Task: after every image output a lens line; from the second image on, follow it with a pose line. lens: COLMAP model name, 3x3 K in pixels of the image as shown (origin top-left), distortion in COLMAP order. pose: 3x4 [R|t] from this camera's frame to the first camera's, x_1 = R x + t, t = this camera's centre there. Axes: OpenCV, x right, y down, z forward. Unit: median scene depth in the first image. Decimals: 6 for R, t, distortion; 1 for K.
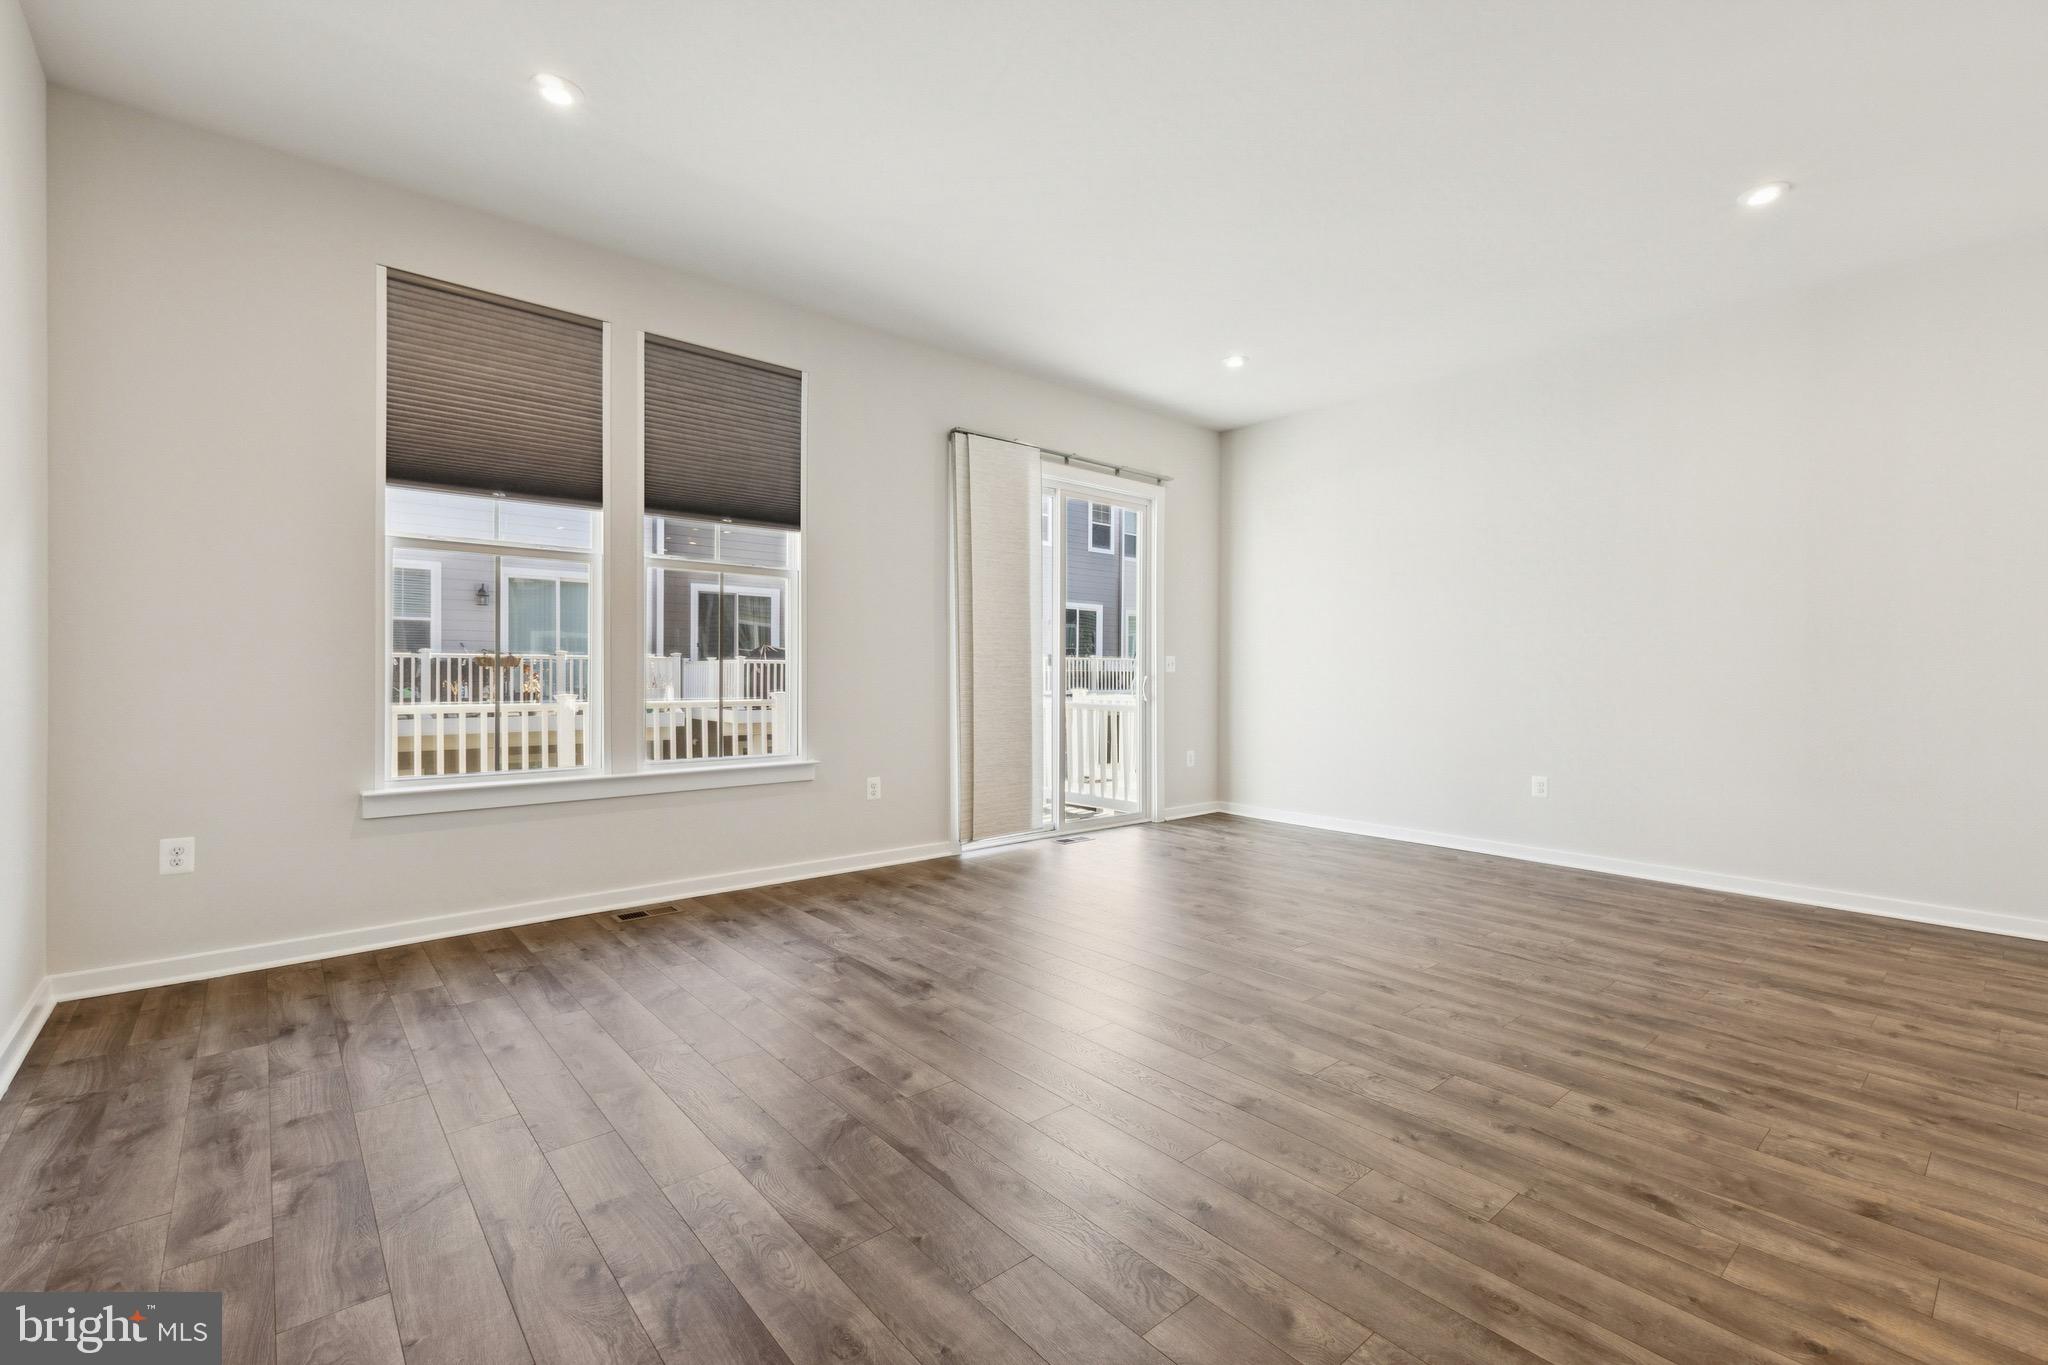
lens RADIAL K [[876.5, 0, 1024.1], [0, 876.5, 677.1], [0, 0, 1]] dist [0.003127, 0.000195]
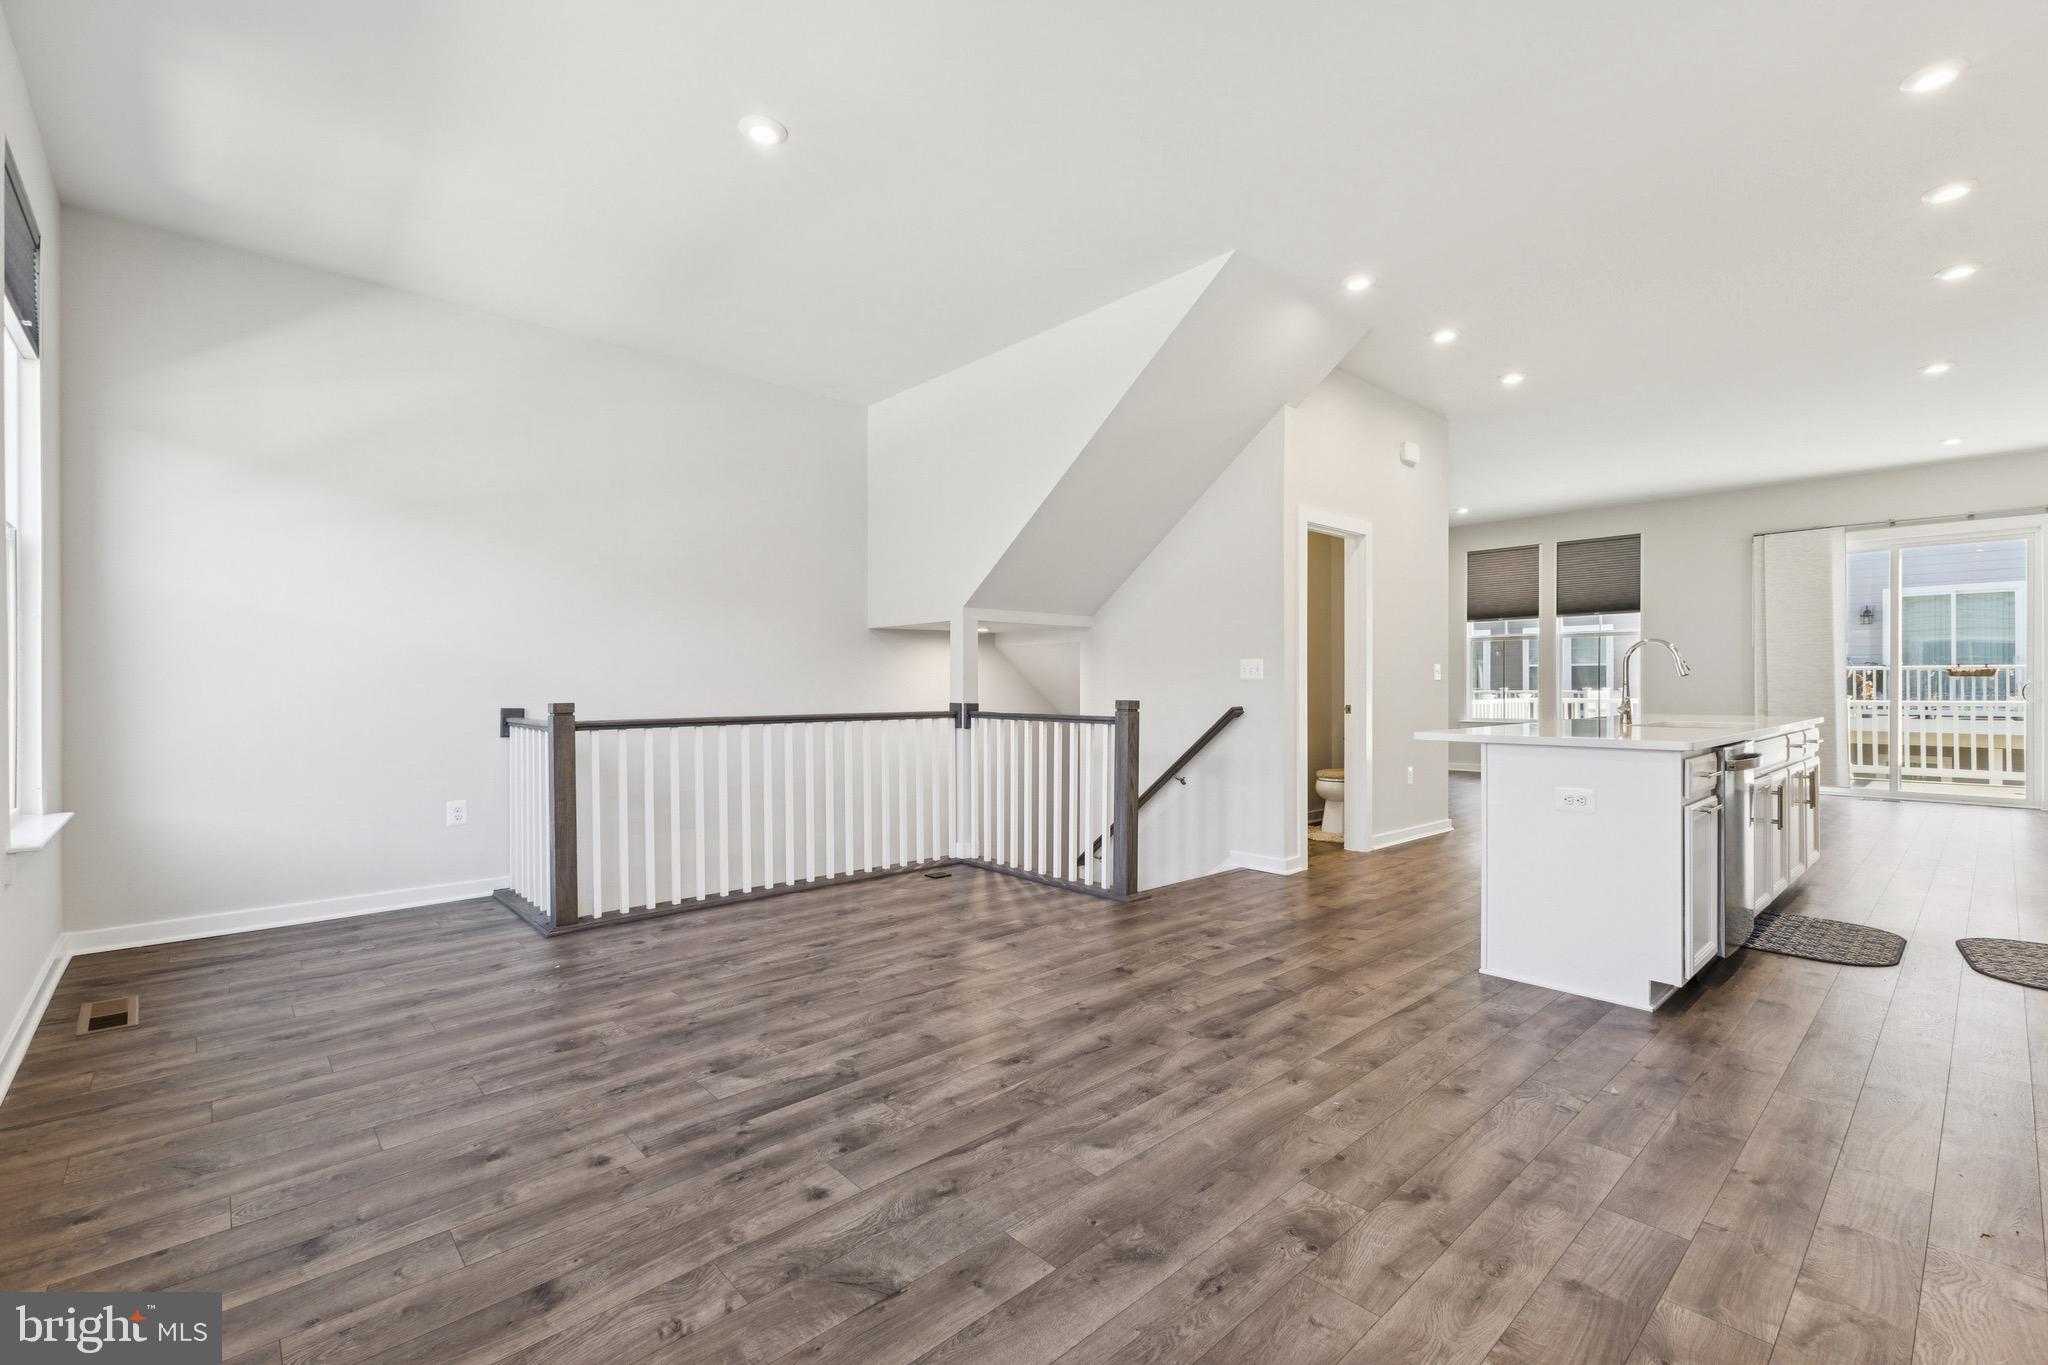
lens RADIAL K [[888.1, 0, 1025.3], [0, 888.1, 688.5], [0, 0, 1]] dist [0.002139, -0.000212]
pose [[0.036164, 0.000039, -0.999346, 1.544142], [-0.001173, 0.999999, -0.000003, 0.010929], [0.999345, 0.001172, 0.036164, -0.440320]]
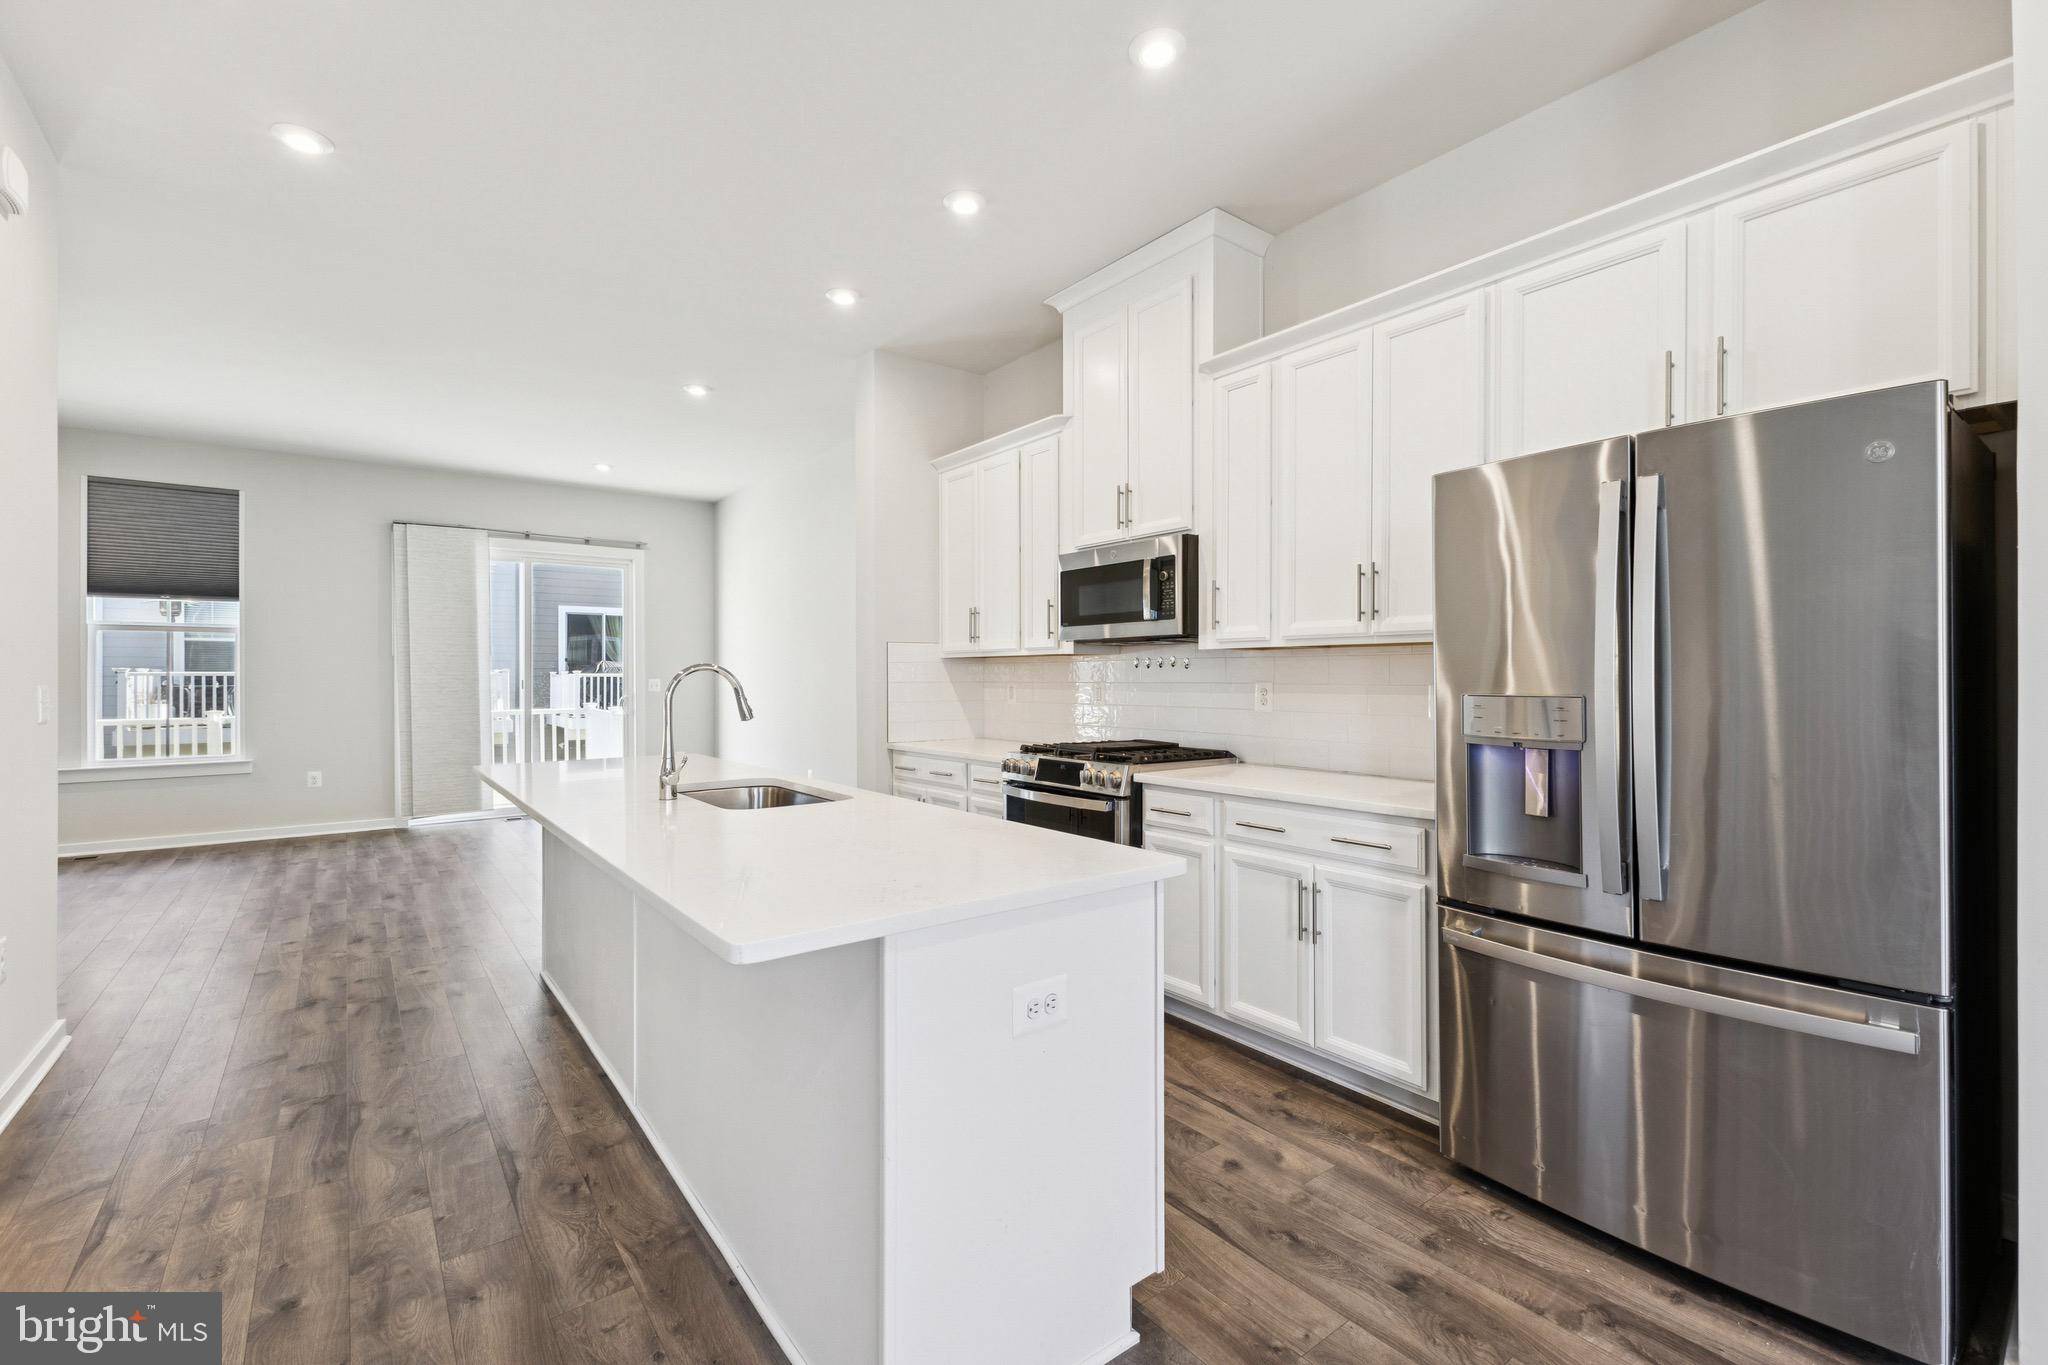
lens RADIAL K [[876.5, 0, 1024.1], [0, 876.5, 677.1], [0, 0, 1]] dist [0.003127, 0.000195]
pose [[0.998843, -0.005200, -0.047818, 0.979607], [0.004964, 0.999975, -0.005064, -0.022672], [0.047843, 0.004820, 0.998843, -0.345374]]
